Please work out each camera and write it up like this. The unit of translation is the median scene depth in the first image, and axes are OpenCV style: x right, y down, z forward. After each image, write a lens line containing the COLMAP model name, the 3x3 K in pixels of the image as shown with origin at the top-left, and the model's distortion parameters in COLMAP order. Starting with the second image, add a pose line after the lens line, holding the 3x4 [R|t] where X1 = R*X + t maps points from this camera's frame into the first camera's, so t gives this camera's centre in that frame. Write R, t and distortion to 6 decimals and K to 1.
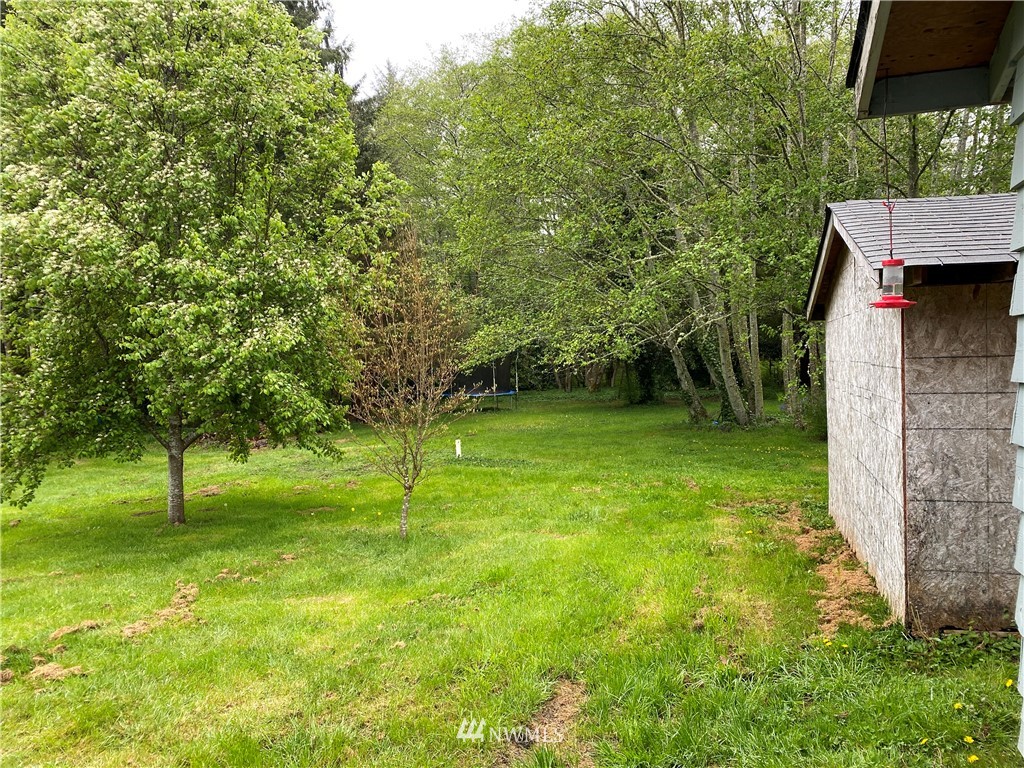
lens RADIAL K [[790.1, 0, 515.6], [0, 790.1, 380.9], [0, 0, 1]] dist [0.038711, -0.038259]
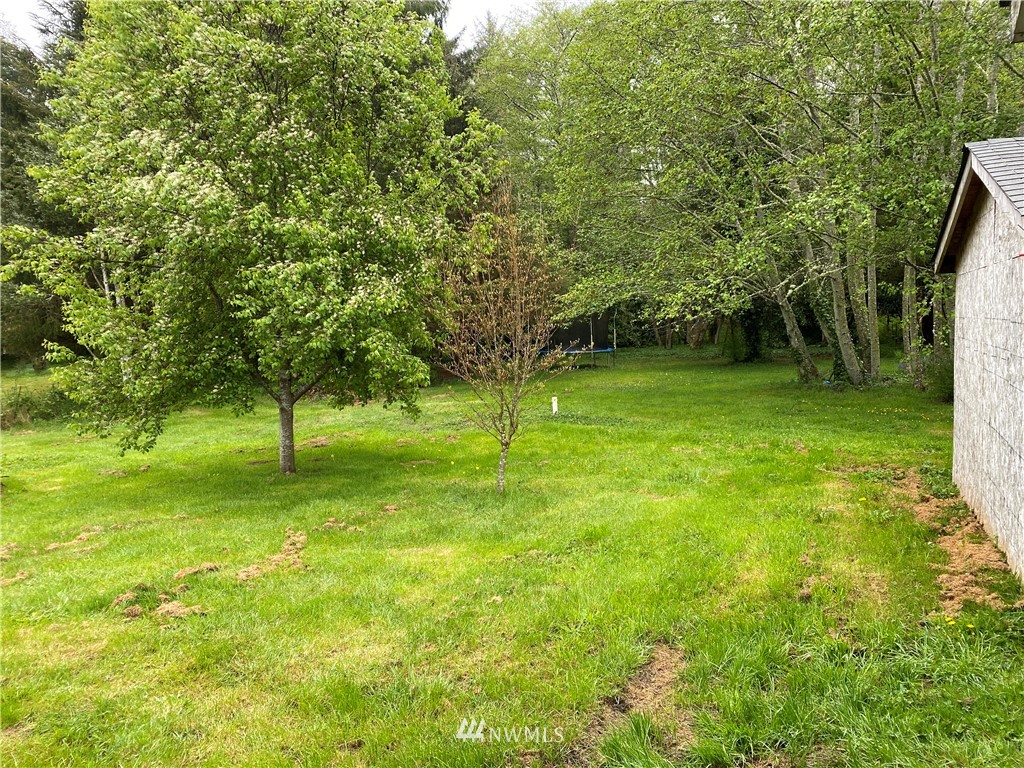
lens RADIAL K [[790.1, 0, 507.7], [0, 790.1, 386.0], [0, 0, 1]] dist [0.038711, -0.038259]
pose [[0.991109, 0.011458, -0.132560, -0.000520], [-0.003258, 0.998076, 0.061918, -0.001131], [0.133014, -0.060935, 0.989239, 0.010763]]
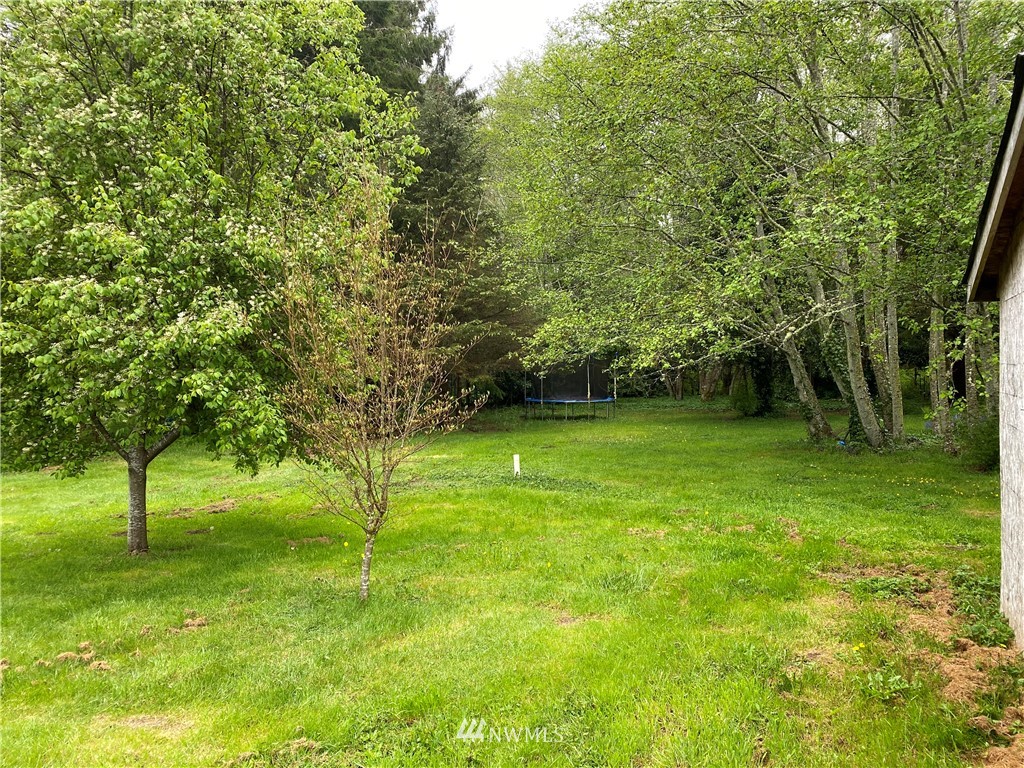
lens RADIAL K [[790.1, 0, 503.4], [0, 790.1, 389.7], [0, 0, 1]] dist [0.038711, -0.038259]
pose [[0.985701, 0.019565, -0.167366, 0.097958], [-0.018659, 0.999802, 0.006984, -0.002994], [0.167470, -0.003761, 0.985870, 0.281373]]
